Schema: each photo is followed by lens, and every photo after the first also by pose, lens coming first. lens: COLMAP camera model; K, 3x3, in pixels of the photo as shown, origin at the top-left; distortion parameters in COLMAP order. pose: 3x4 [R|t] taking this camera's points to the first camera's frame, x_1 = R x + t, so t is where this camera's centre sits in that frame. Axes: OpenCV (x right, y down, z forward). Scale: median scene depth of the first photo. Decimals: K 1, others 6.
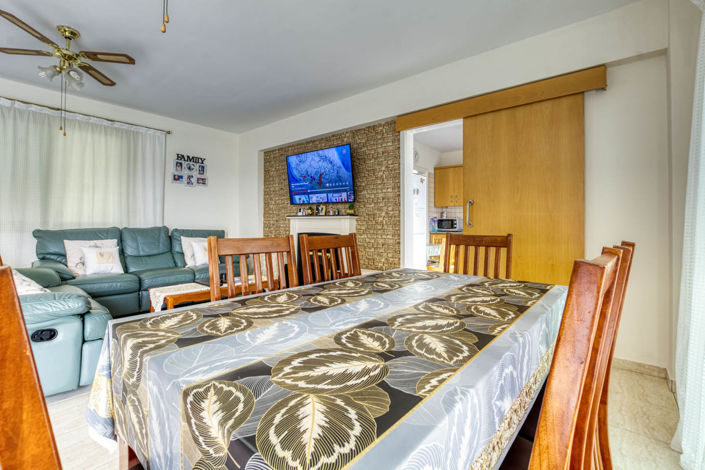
lens RADIAL K [[317.3, 0, 352.2], [0, 317.3, 223.2], [0, 0, 1]] dist [-0.001600, -0.000109]
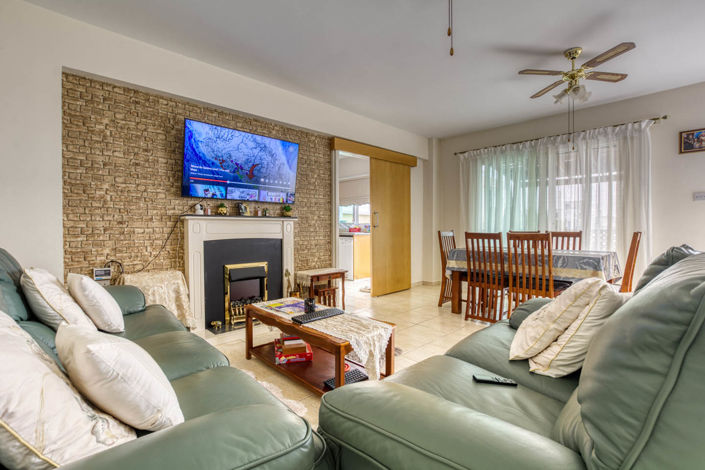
lens RADIAL K [[317.3, 0, 352.2], [0, 317.3, 223.2], [0, 0, 1]] dist [-0.001600, -0.000109]
pose [[0.119088, -0.004057, 0.992875, -0.860629], [-0.009626, 0.999940, 0.005240, -0.014210], [-0.992837, -0.010181, 0.119042, 0.657308]]
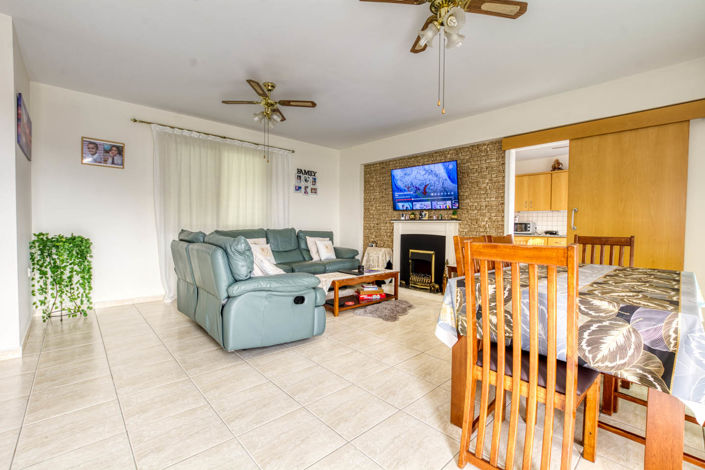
lens RADIAL K [[308.8, 0, 352.5], [0, 308.8, 235.0], [0, 0, 1]] dist [0.000377, -0.000023]
pose [[0.994391, 0.008188, -0.105449, -0.248987], [-0.004890, 0.999492, 0.031497, -0.002385], [0.105654, -0.030805, 0.993926, -0.192802]]
